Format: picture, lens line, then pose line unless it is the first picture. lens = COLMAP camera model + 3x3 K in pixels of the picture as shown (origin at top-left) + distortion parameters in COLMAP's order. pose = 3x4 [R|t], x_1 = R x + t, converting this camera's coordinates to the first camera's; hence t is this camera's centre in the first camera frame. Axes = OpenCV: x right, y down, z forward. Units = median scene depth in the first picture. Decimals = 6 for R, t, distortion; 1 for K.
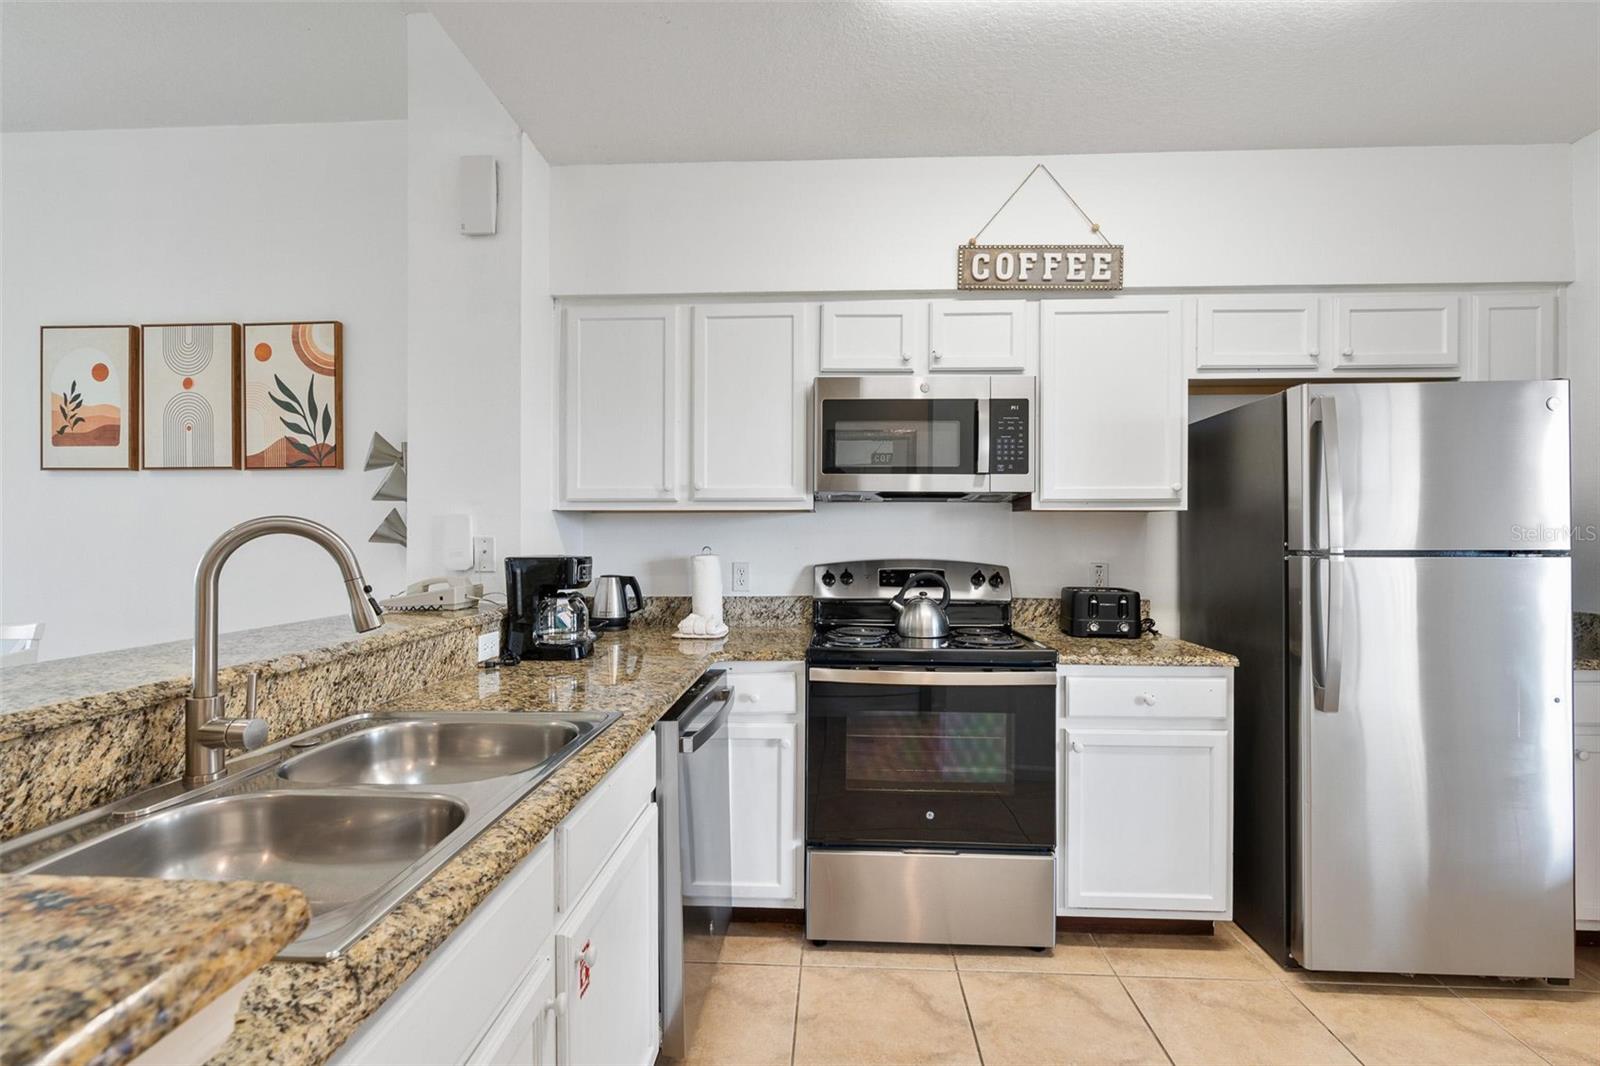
lens RADIAL K [[712.5, 0, 795.5], [0, 712.5, 532.6], [0, 0, 1]] dist [-0.008052, 0.001690]
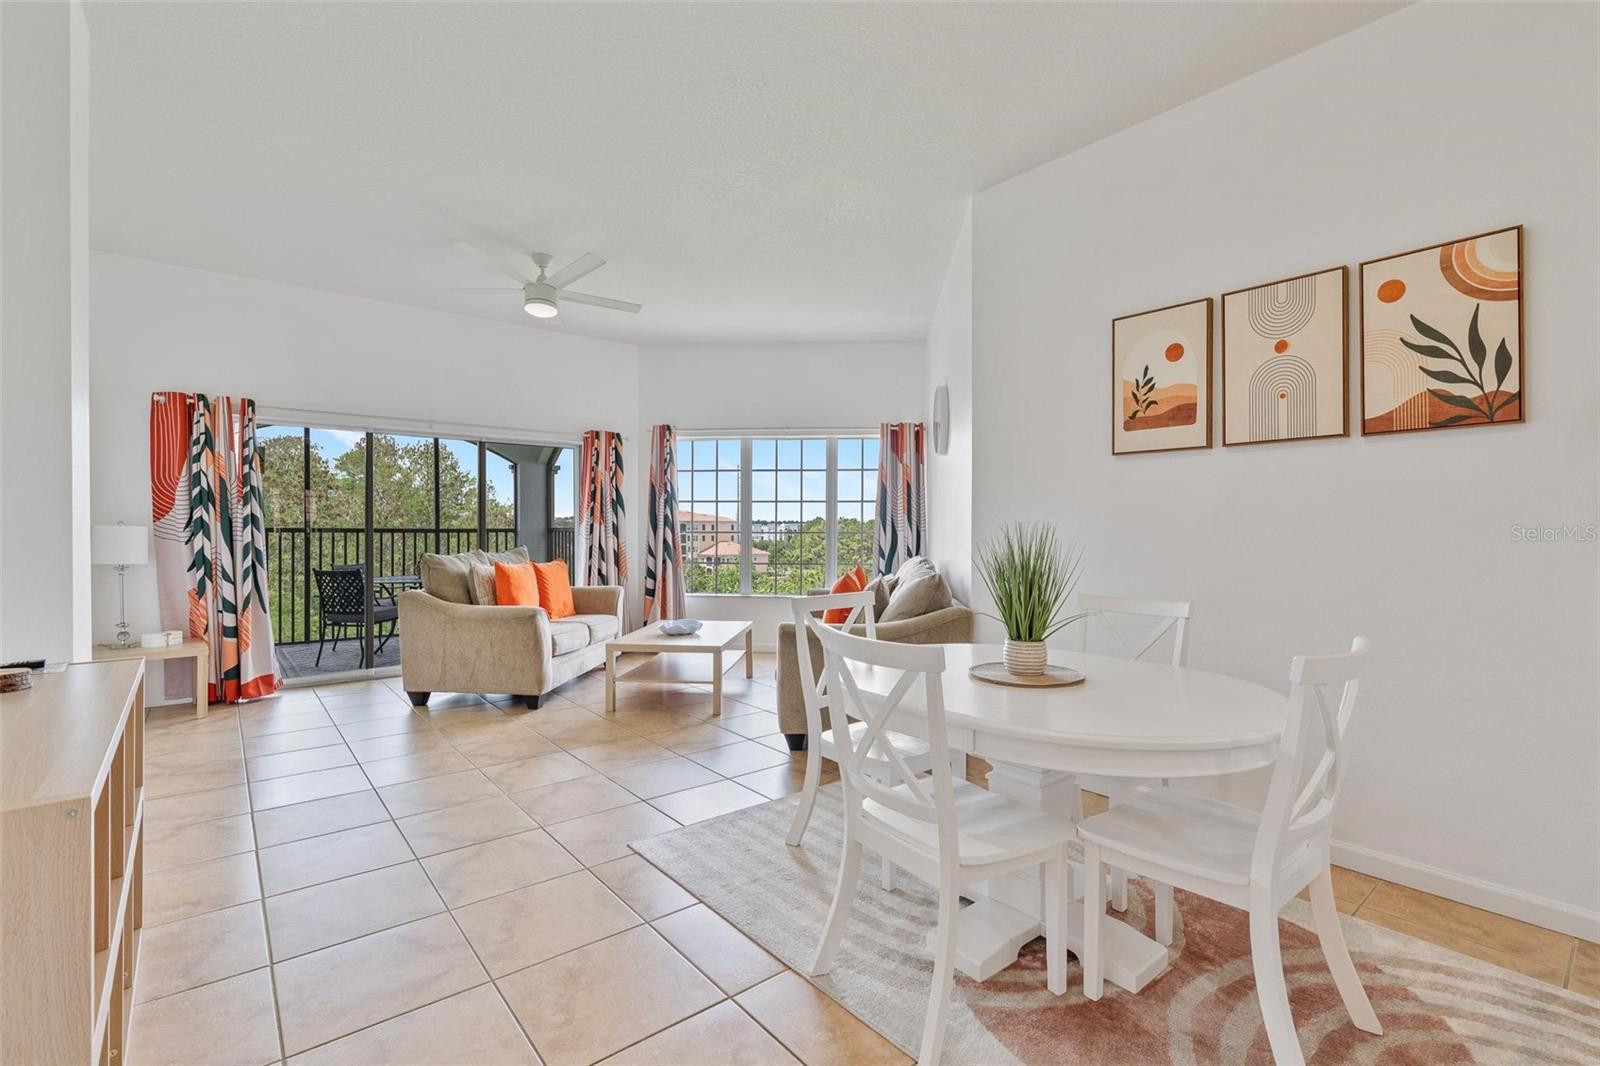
lens RADIAL K [[712.5, 0, 795.5], [0, 712.5, 532.6], [0, 0, 1]] dist [-0.008052, 0.001690]
pose [[0.668309, 0.004391, -0.743870, -0.599433], [0.006880, 0.999903, 0.012083, 0.012298], [0.743852, -0.013193, 0.668215, -0.072755]]
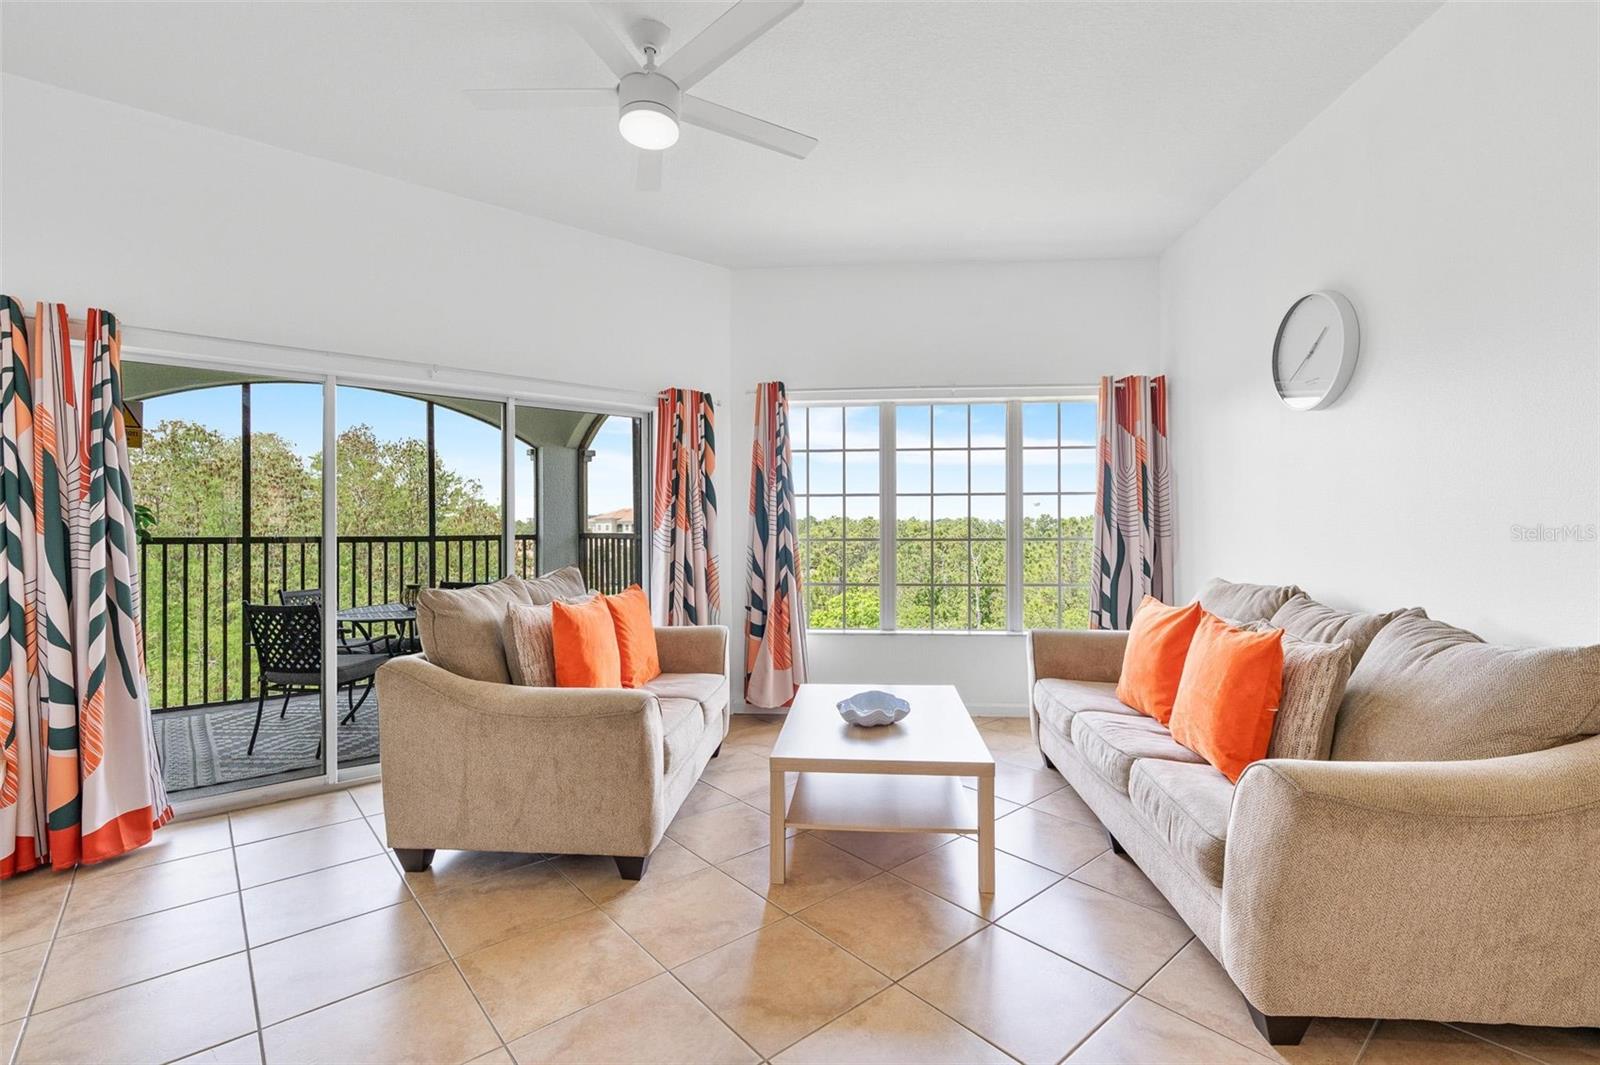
lens RADIAL K [[721.3, 0, 798.0], [0, 721.3, 522.9], [0, 0, 1]] dist [-0.005917, 0.001050]
pose [[0.681091, -0.009445, -0.732138, -1.426244], [0.014219, 0.999899, 0.000328, -0.002799], [0.732061, -0.010634, 0.681156, 0.116988]]
